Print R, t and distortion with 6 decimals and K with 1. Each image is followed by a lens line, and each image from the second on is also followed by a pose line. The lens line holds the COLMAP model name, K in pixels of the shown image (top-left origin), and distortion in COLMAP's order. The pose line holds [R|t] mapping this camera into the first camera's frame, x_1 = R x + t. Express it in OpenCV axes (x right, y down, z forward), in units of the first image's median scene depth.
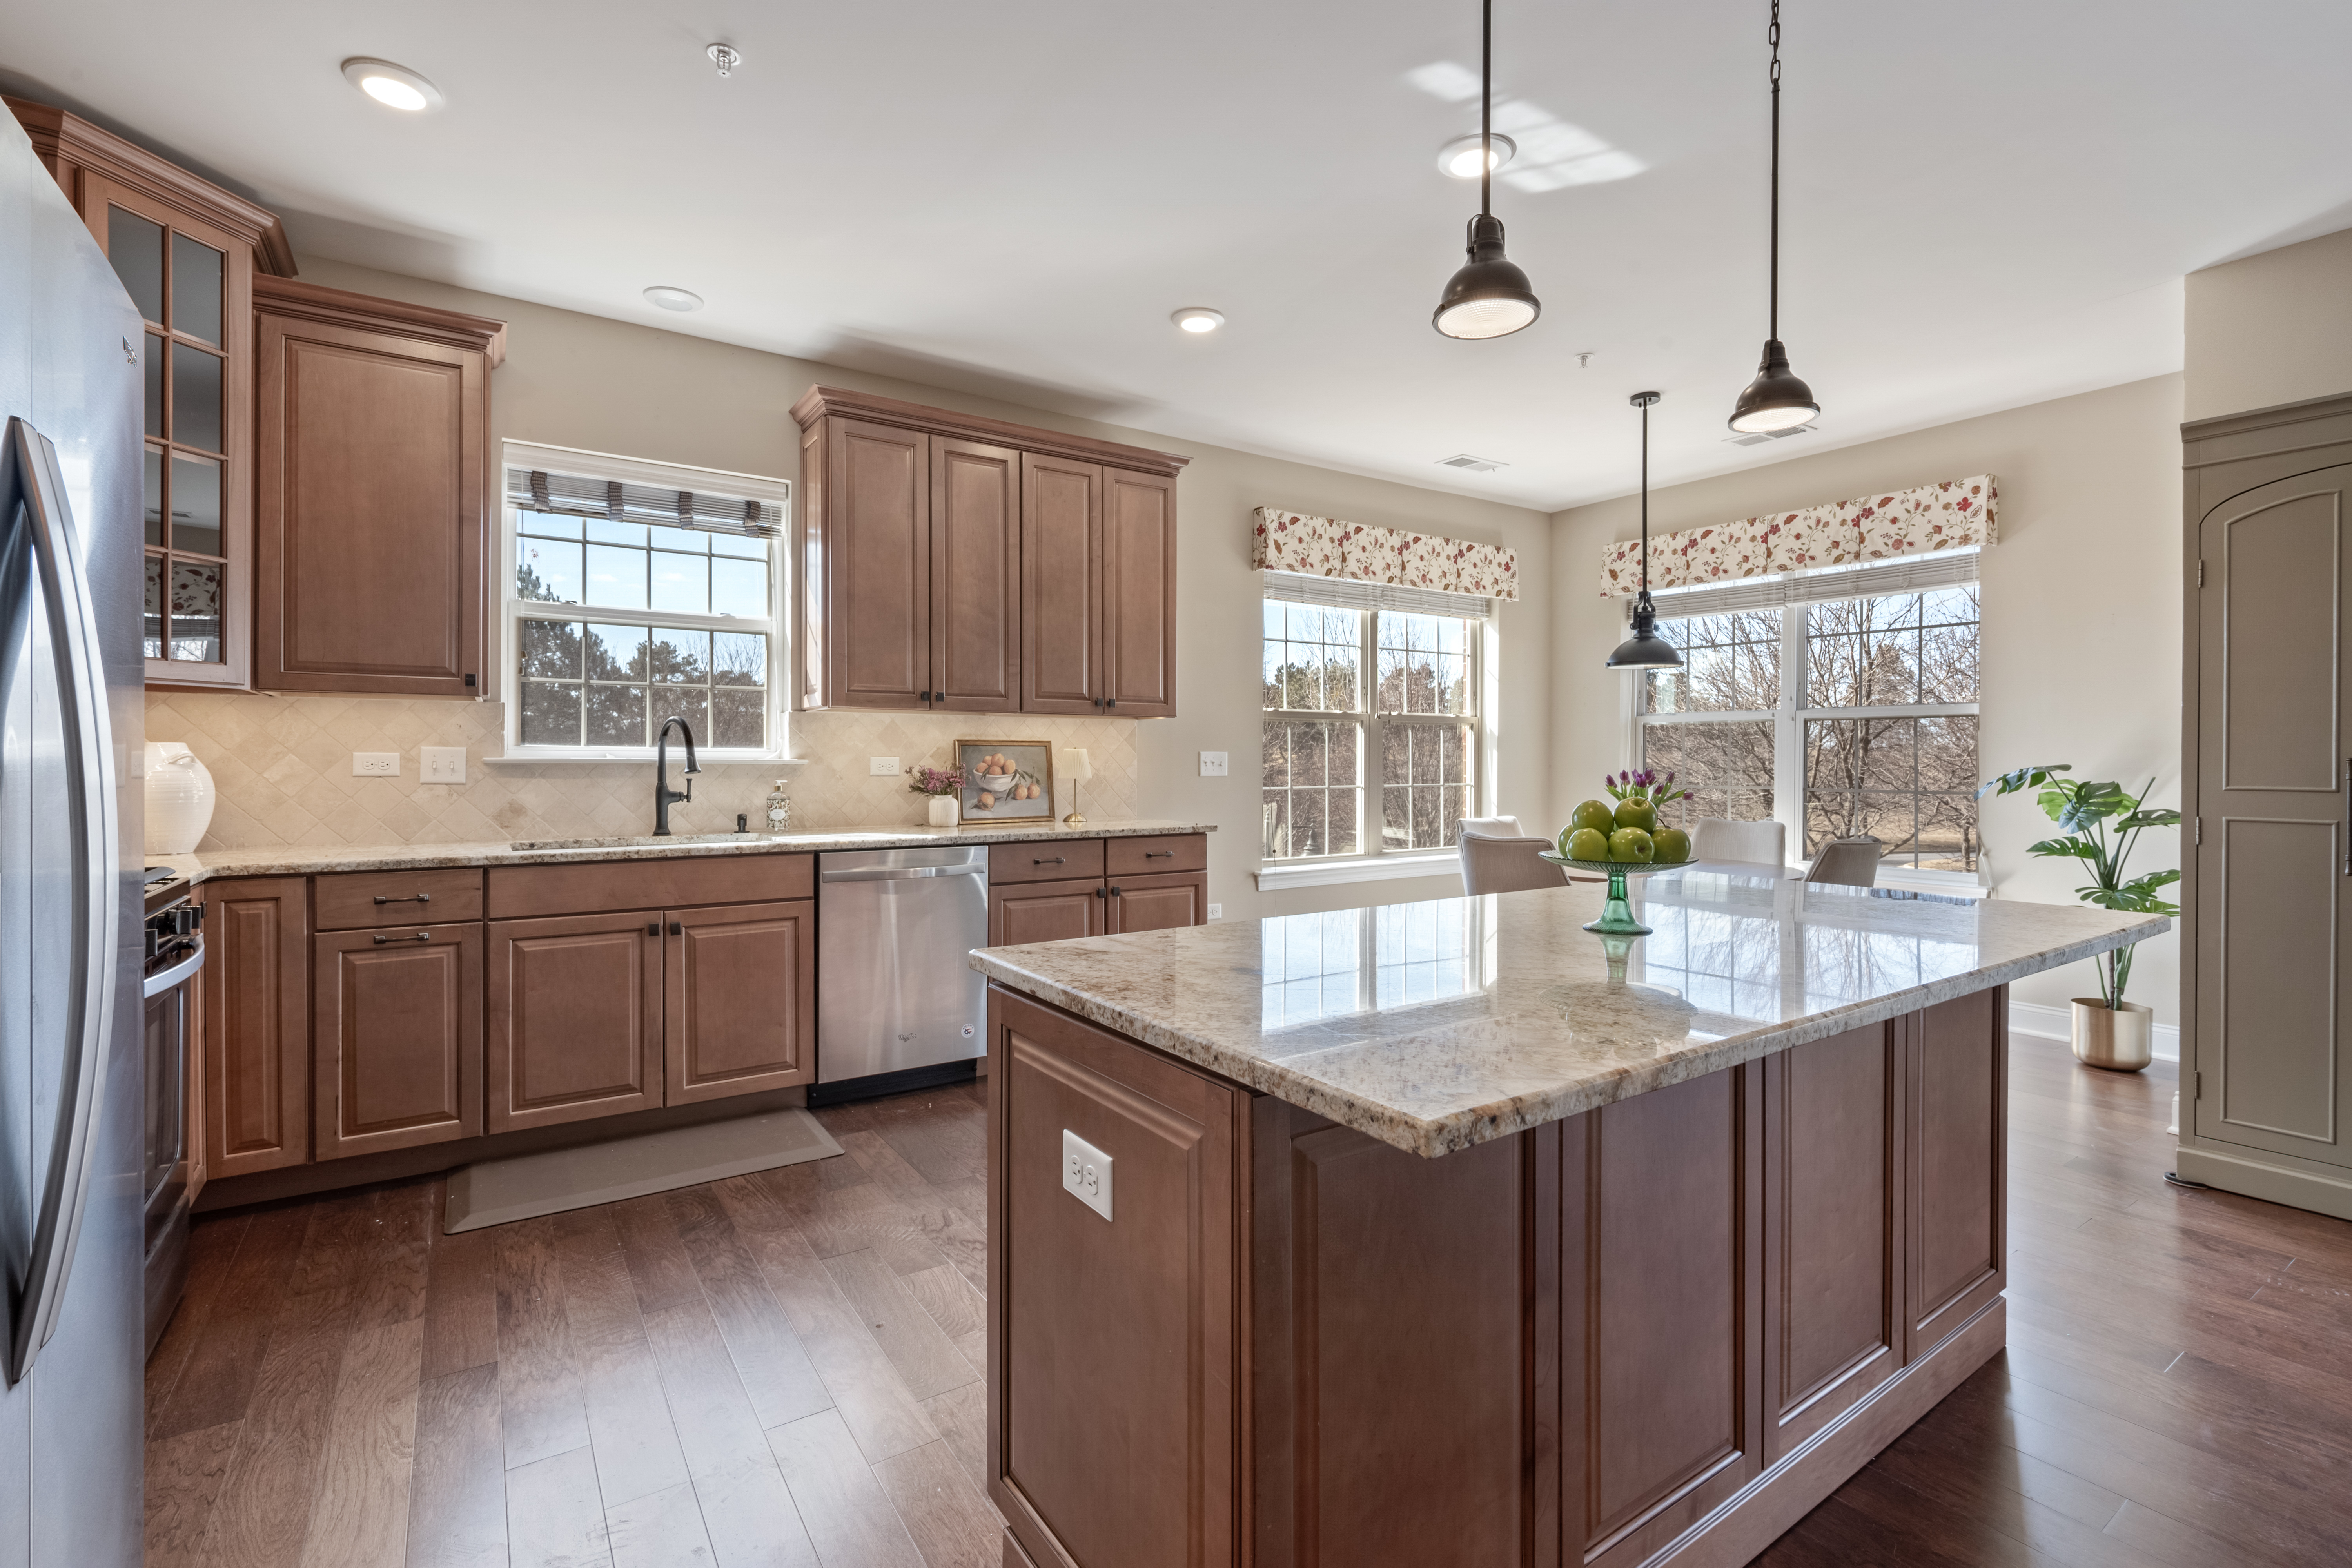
lens RADIAL K [[1058.3, 0, 1171.2], [0, 1058.3, 772.8], [0, 0, 1]] dist [0.003250, -0.001022]
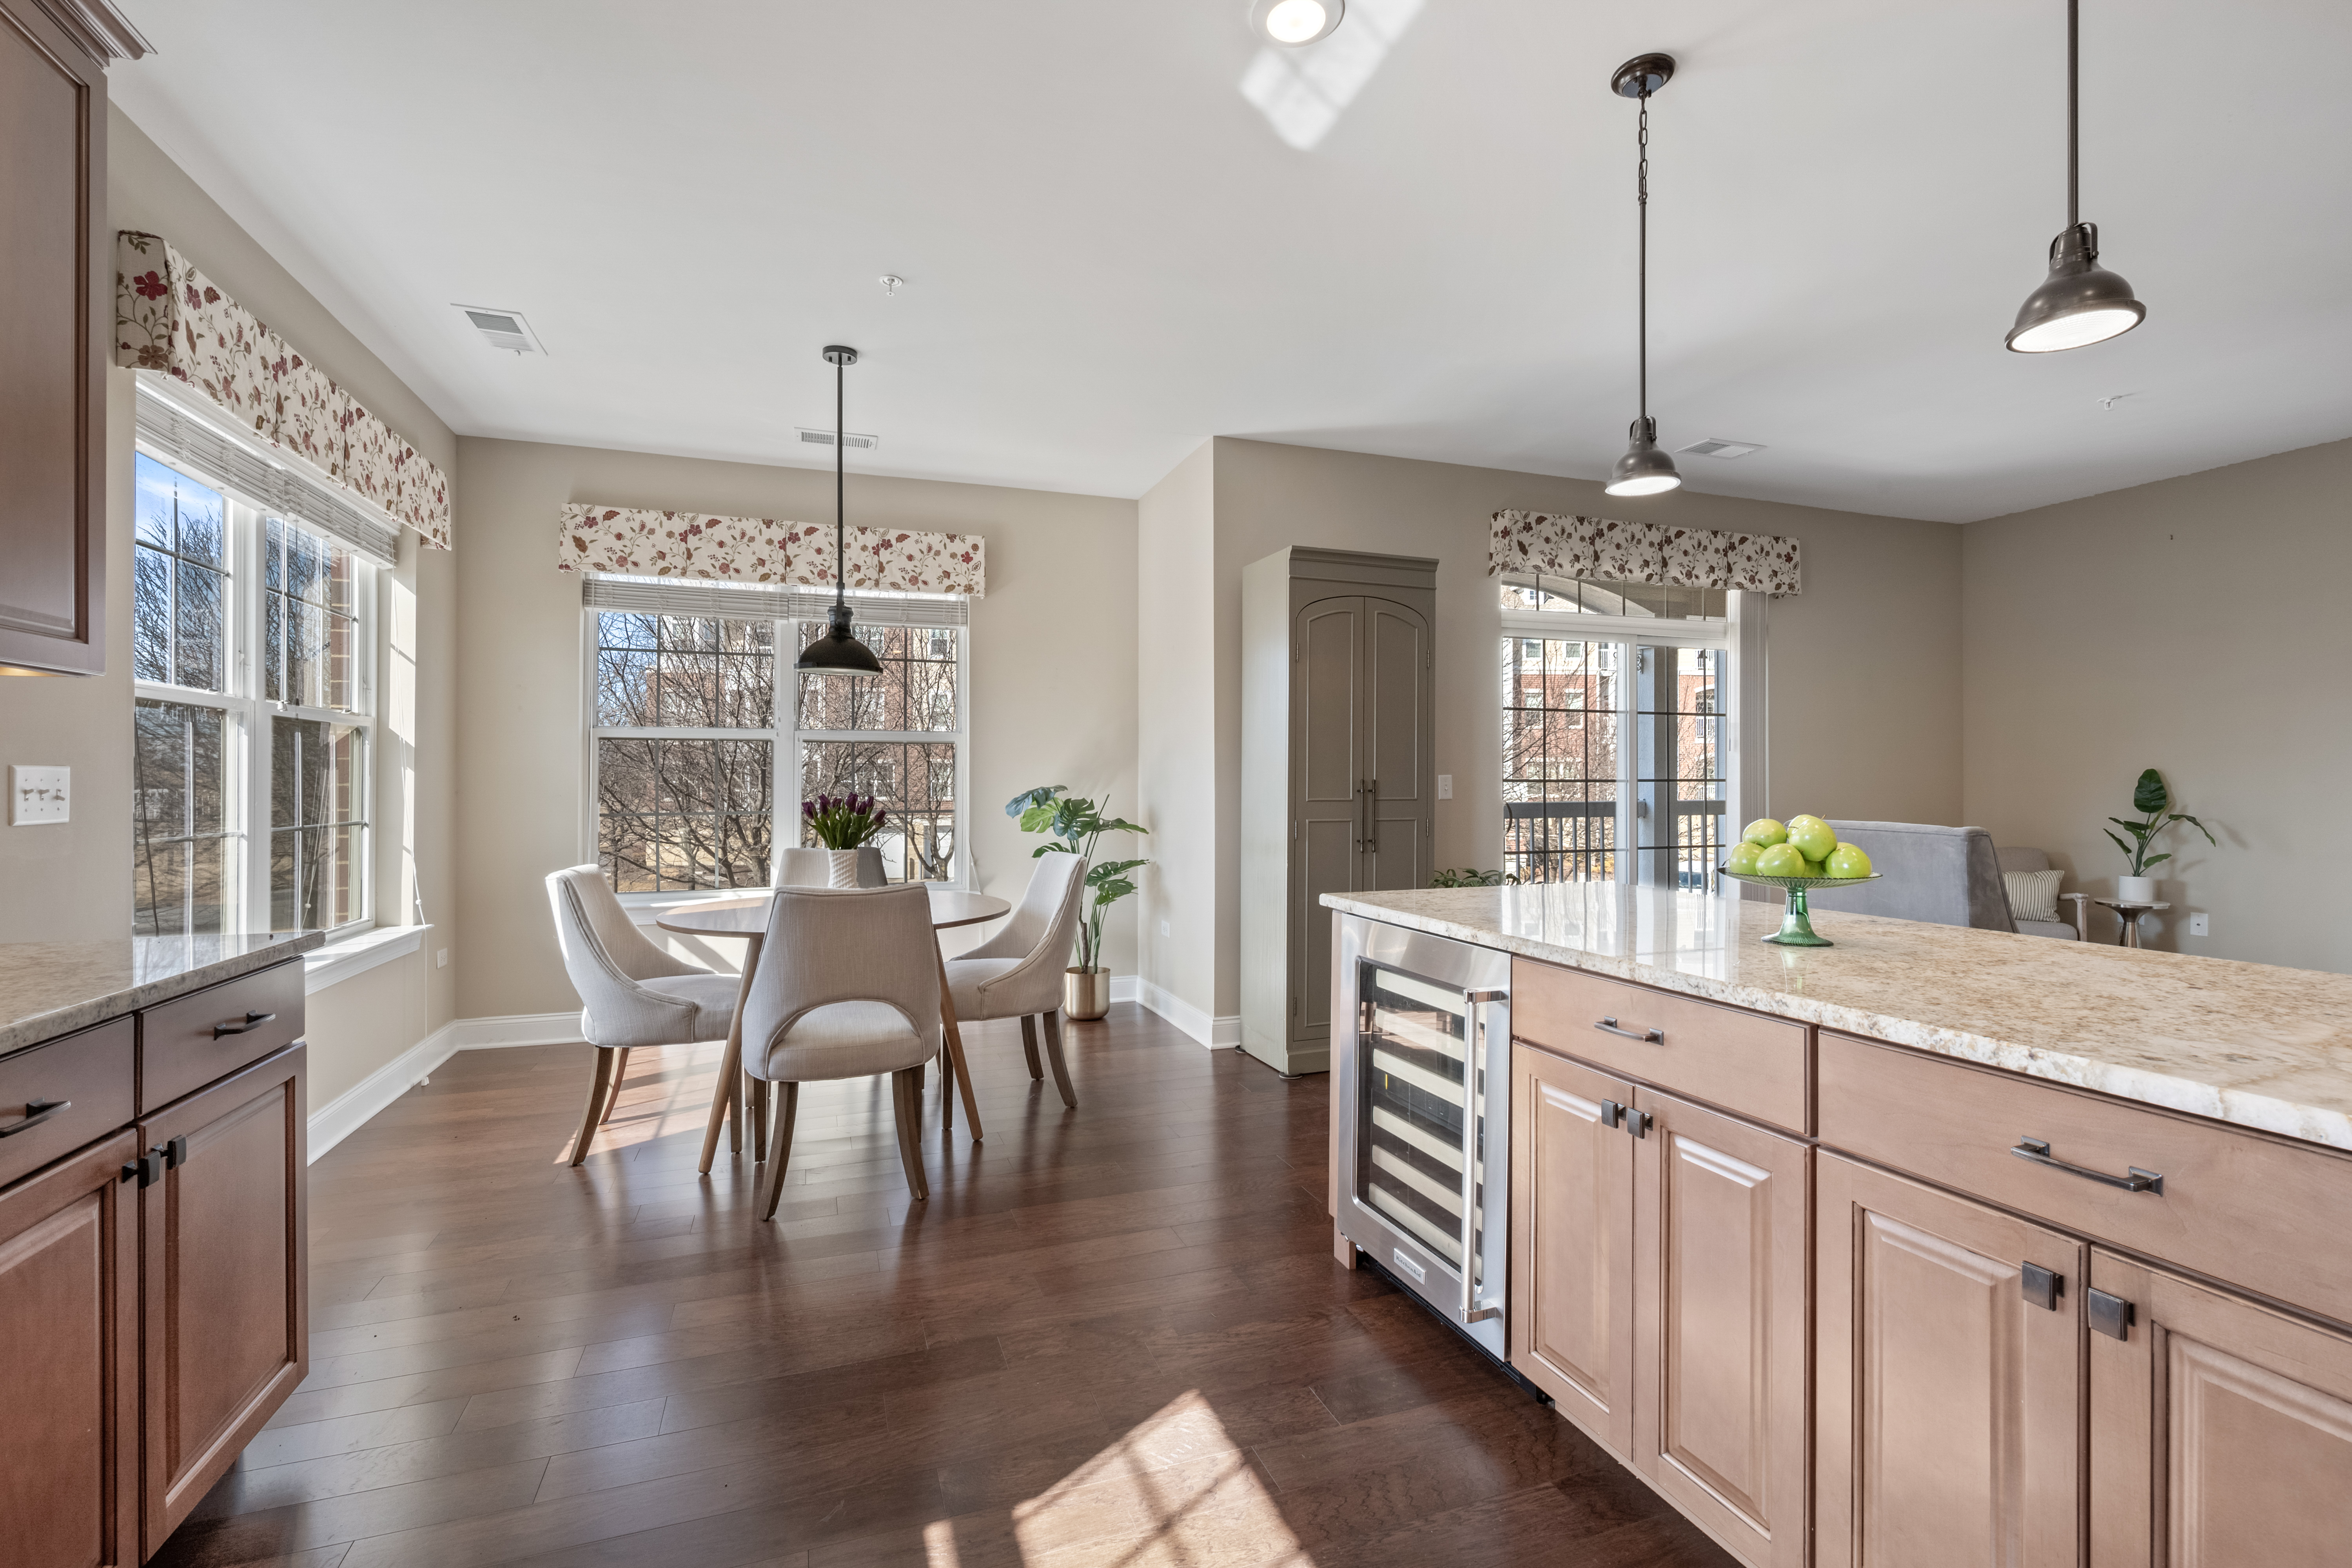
lens RADIAL K [[1001.8, 0, 1173.3], [0, 1001.8, 794.7], [0, 0, 1]] dist [-0.001195, 0.000238]
pose [[0.248237, -0.024277, 0.968395, -0.255296], [0.007100, 0.999705, 0.023242, -0.021800], [-0.968673, 0.001106, 0.248336, 0.528185]]
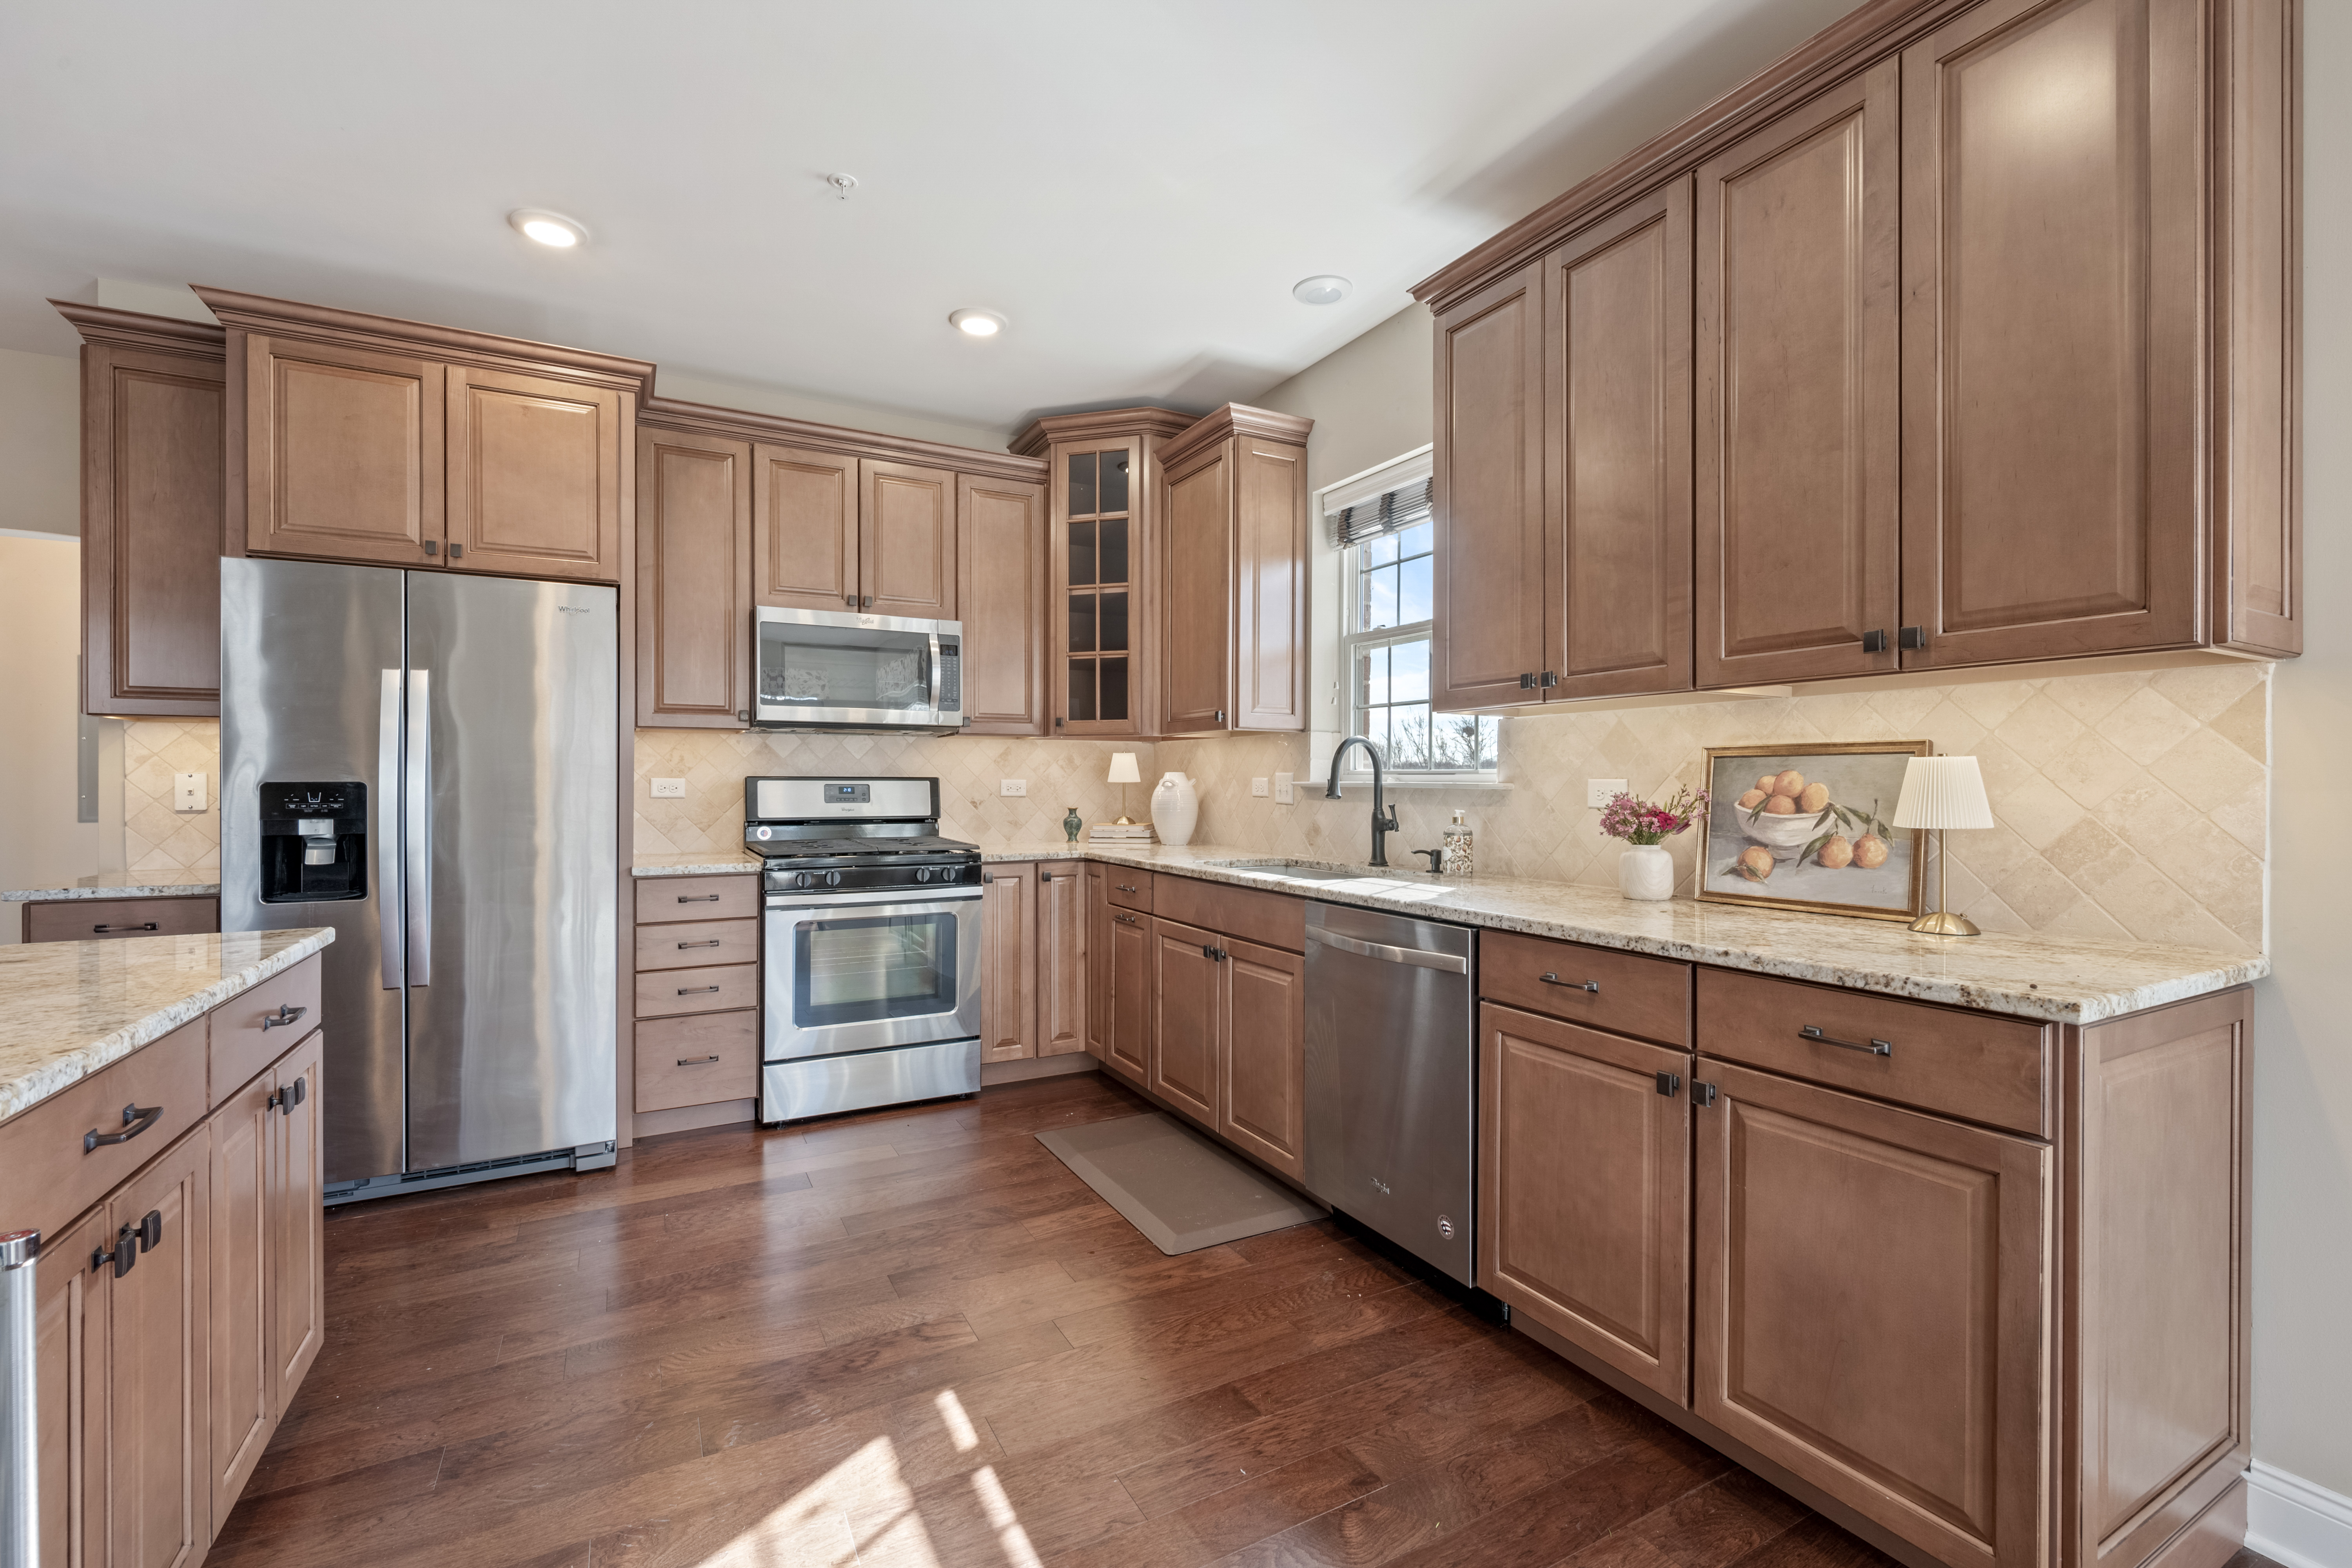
lens RADIAL K [[1001.8, 0, 1172.0], [0, 1001.8, 788.3], [0, 0, 1]] dist [-0.001195, 0.000238]
pose [[-0.088966, 0.004657, -0.996024, 0.325201], [-0.011619, 0.999916, 0.005712, -0.009023], [0.995967, 0.012081, -0.088904, 0.729386]]
